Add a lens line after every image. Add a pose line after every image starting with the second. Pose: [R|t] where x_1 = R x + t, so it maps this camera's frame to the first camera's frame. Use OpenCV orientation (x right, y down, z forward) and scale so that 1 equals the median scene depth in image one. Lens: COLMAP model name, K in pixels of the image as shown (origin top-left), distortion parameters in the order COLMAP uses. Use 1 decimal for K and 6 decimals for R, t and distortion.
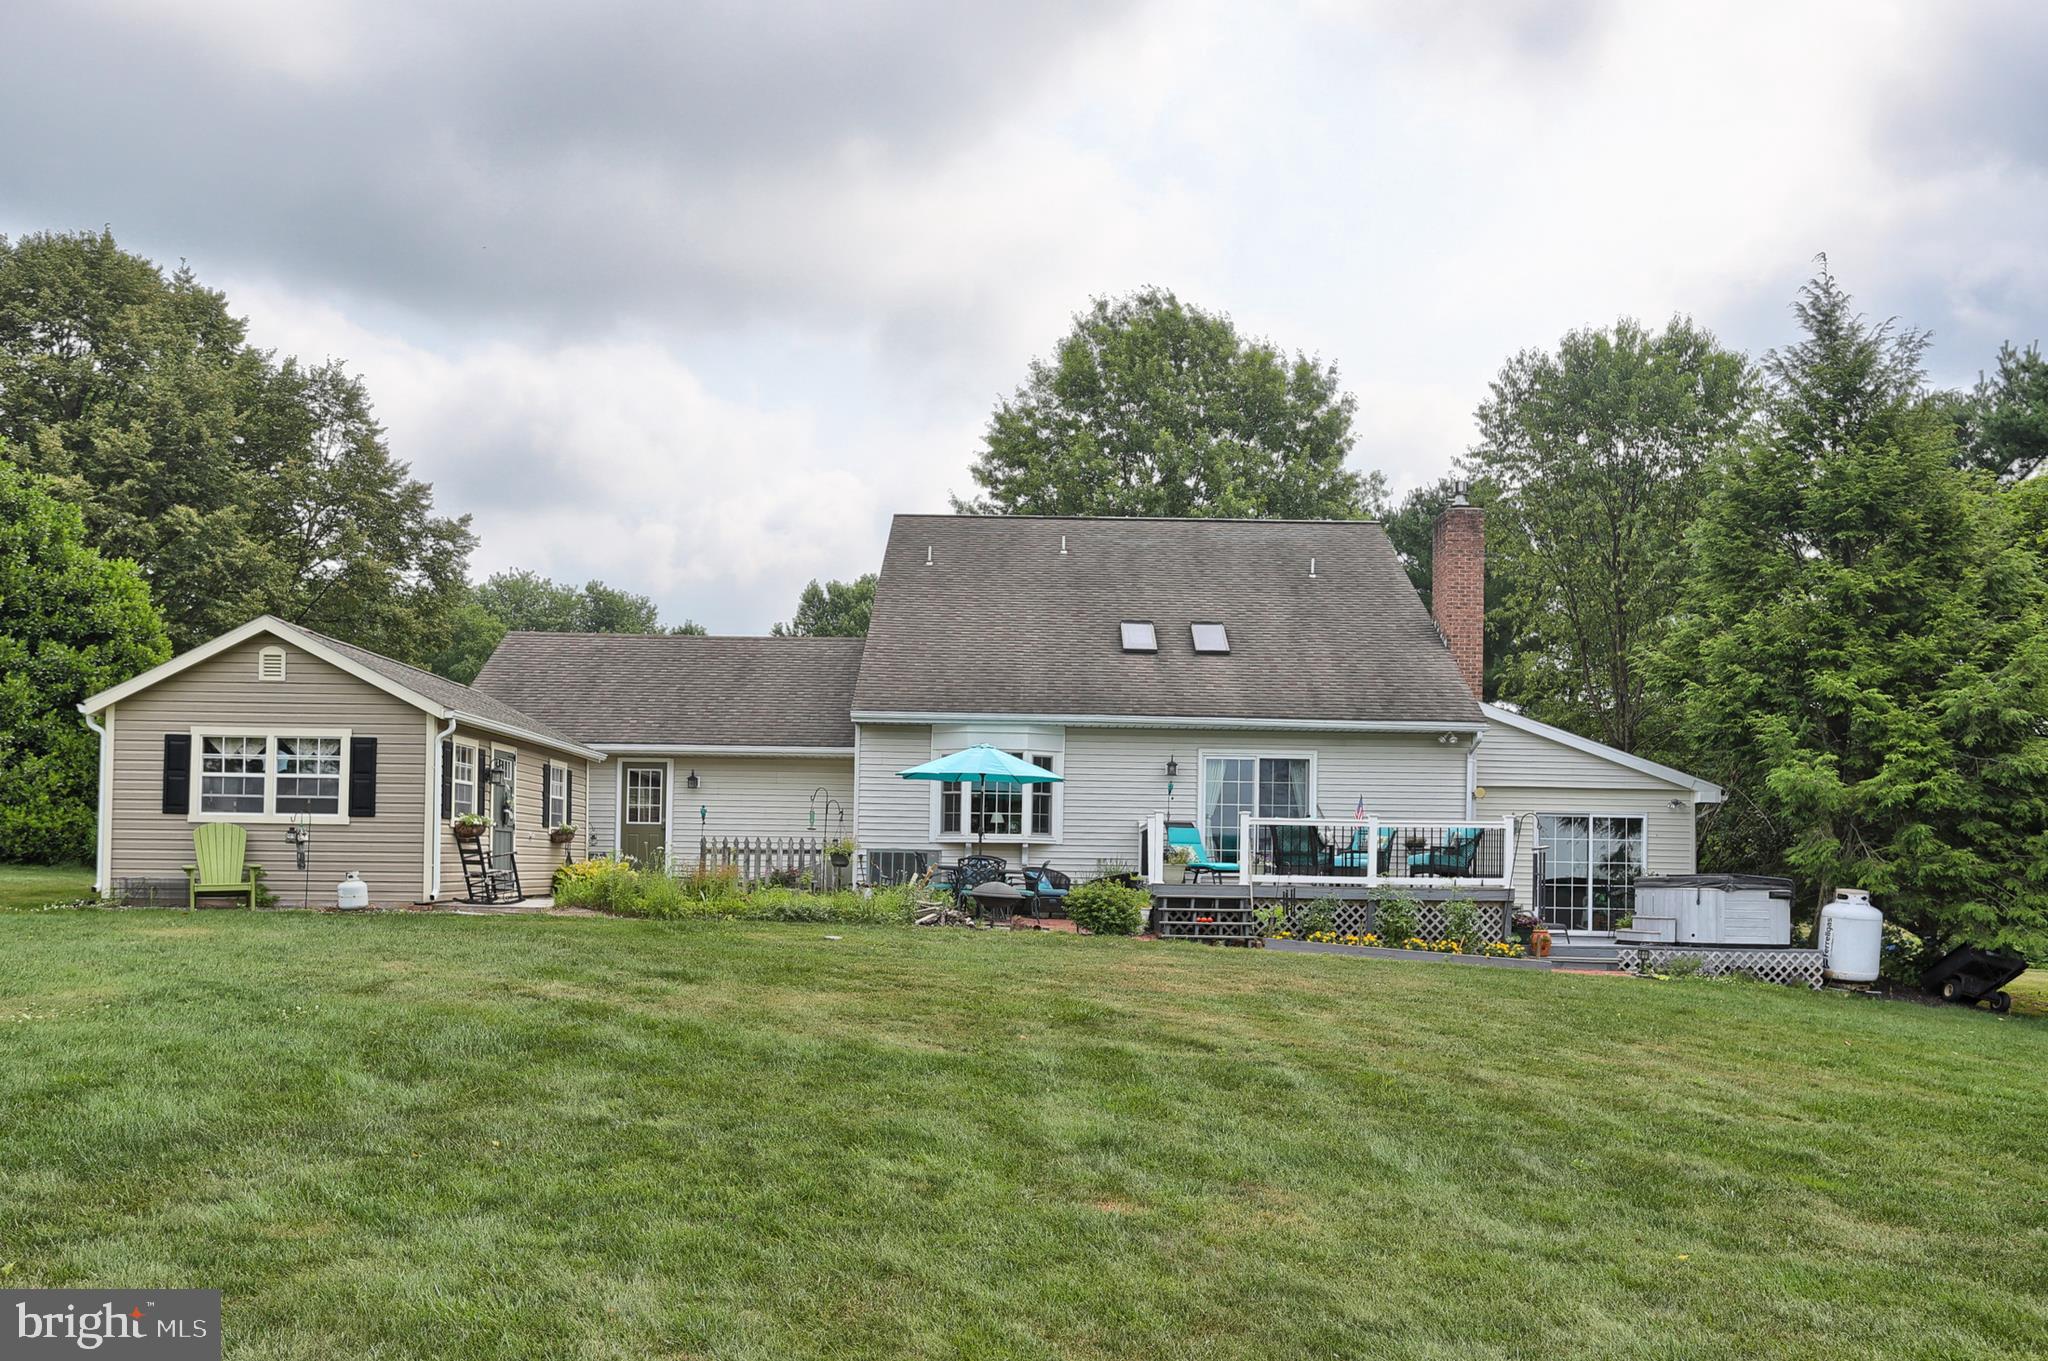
lens RADIAL K [[1647.8, 0, 1016.0], [0, 1647.8, 760.6], [0, 0, 1]] dist [-0.001841, -0.000014]
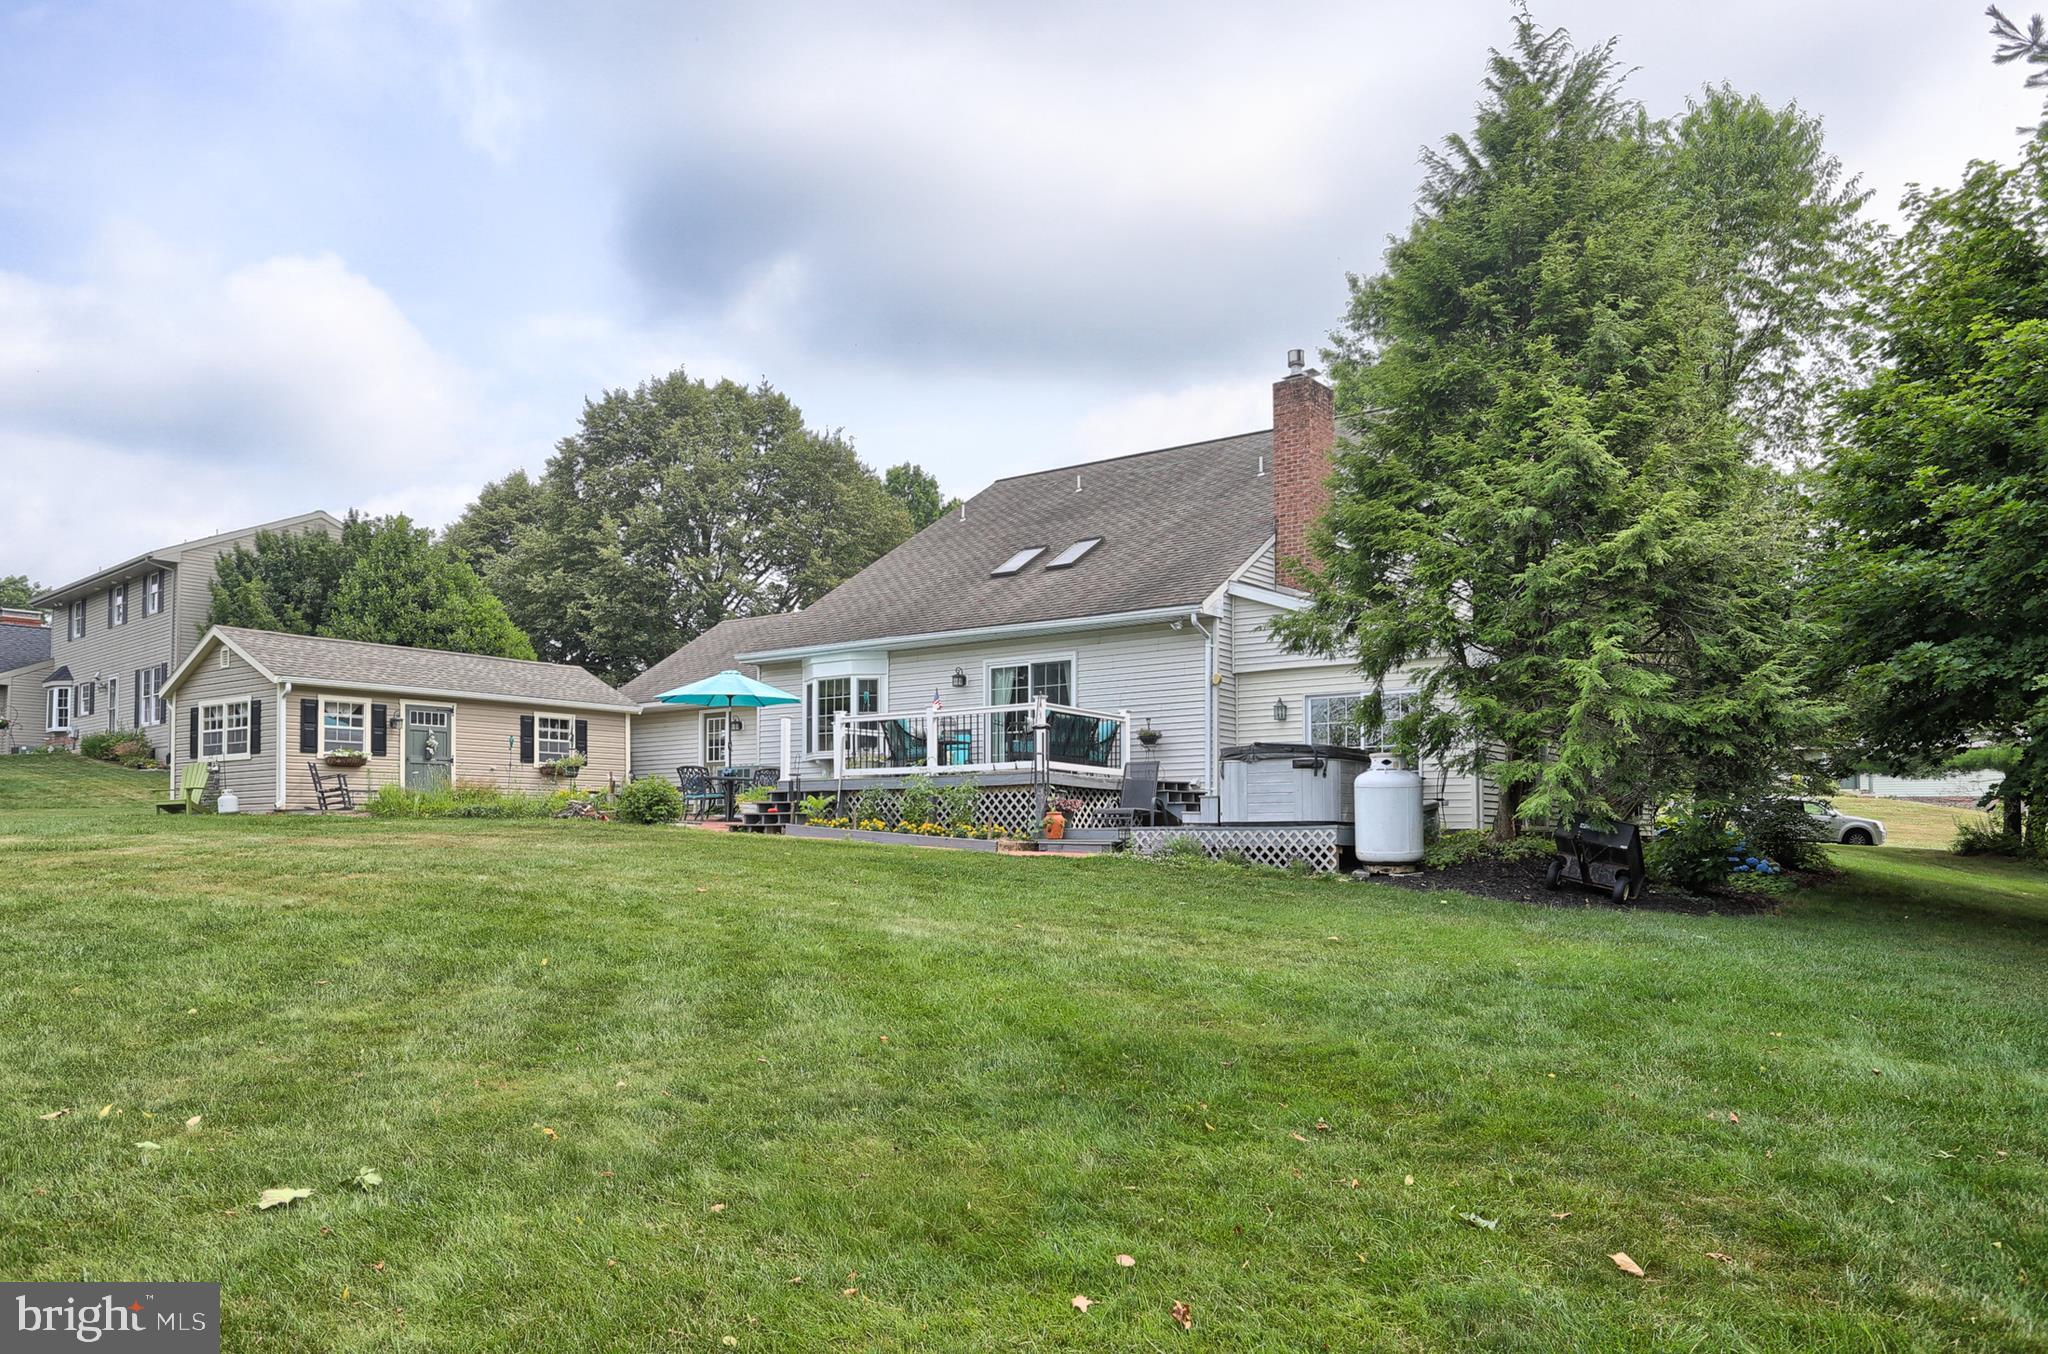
lens RADIAL K [[1501.7, 0, 1026.4], [0, 1501.7, 703.4], [0, 0, 1]] dist [-0.008821, 0.001740]
pose [[0.800892, -0.075336, -0.594050, 0.796073], [0.056940, 0.997140, -0.049690, 0.079403], [0.596095, 0.005971, 0.802892, 0.282901]]
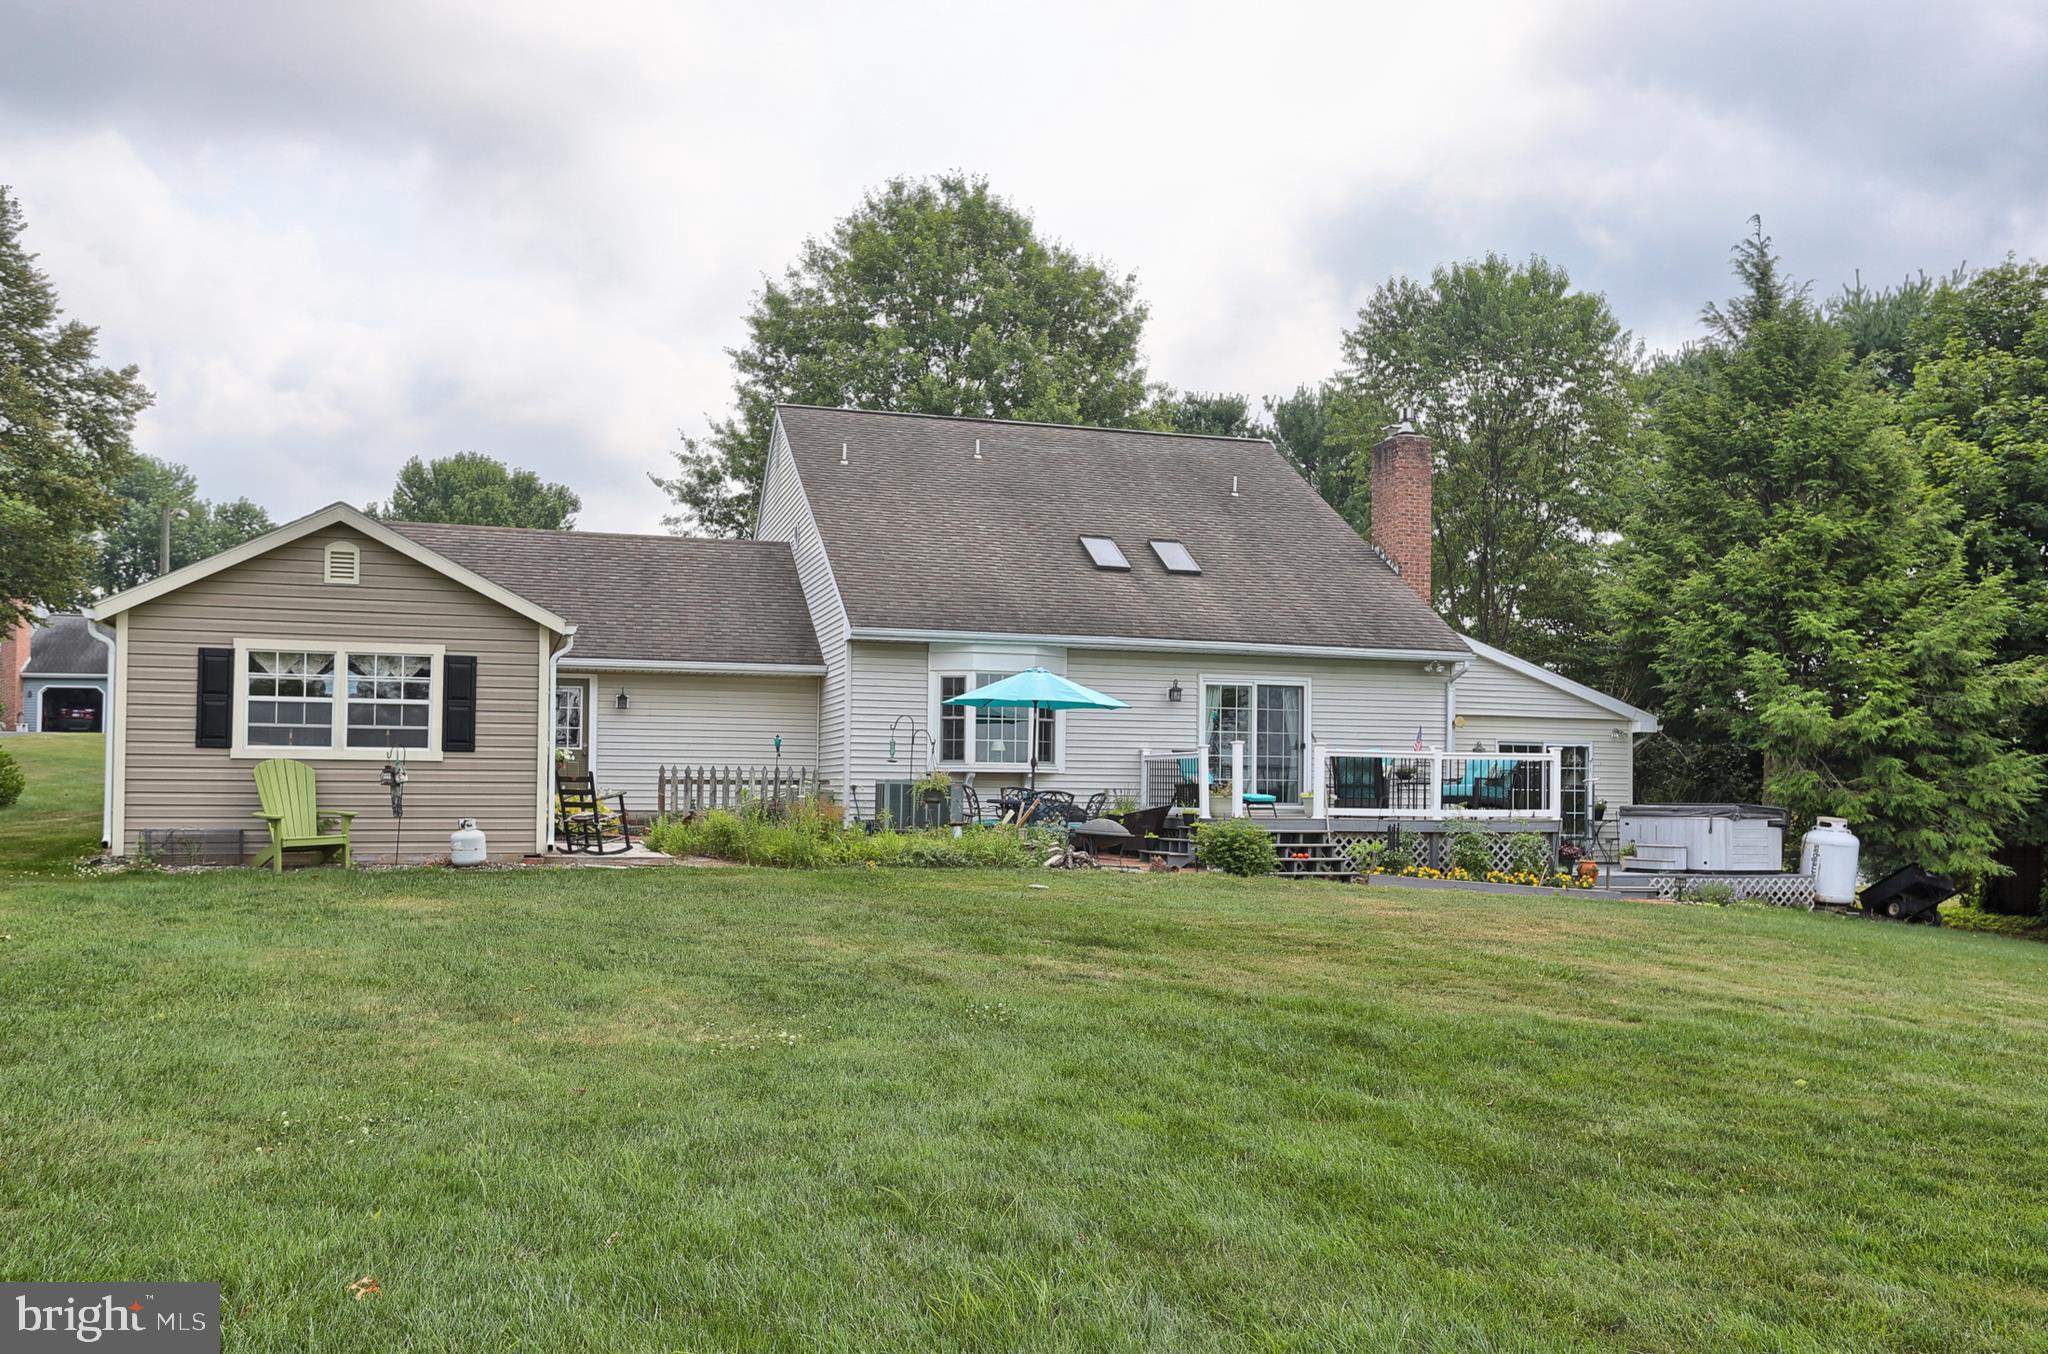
lens RADIAL K [[1727.9, 0, 1024.0], [0, 1727.9, 677.0], [0, 0, 1]] dist [0.009133, -0.004928]
pose [[0.958371, 0.013940, 0.285185, -0.312555], [-0.016463, 0.999844, 0.006452, -0.011489], [-0.285050, -0.010879, 0.958451, 0.071480]]
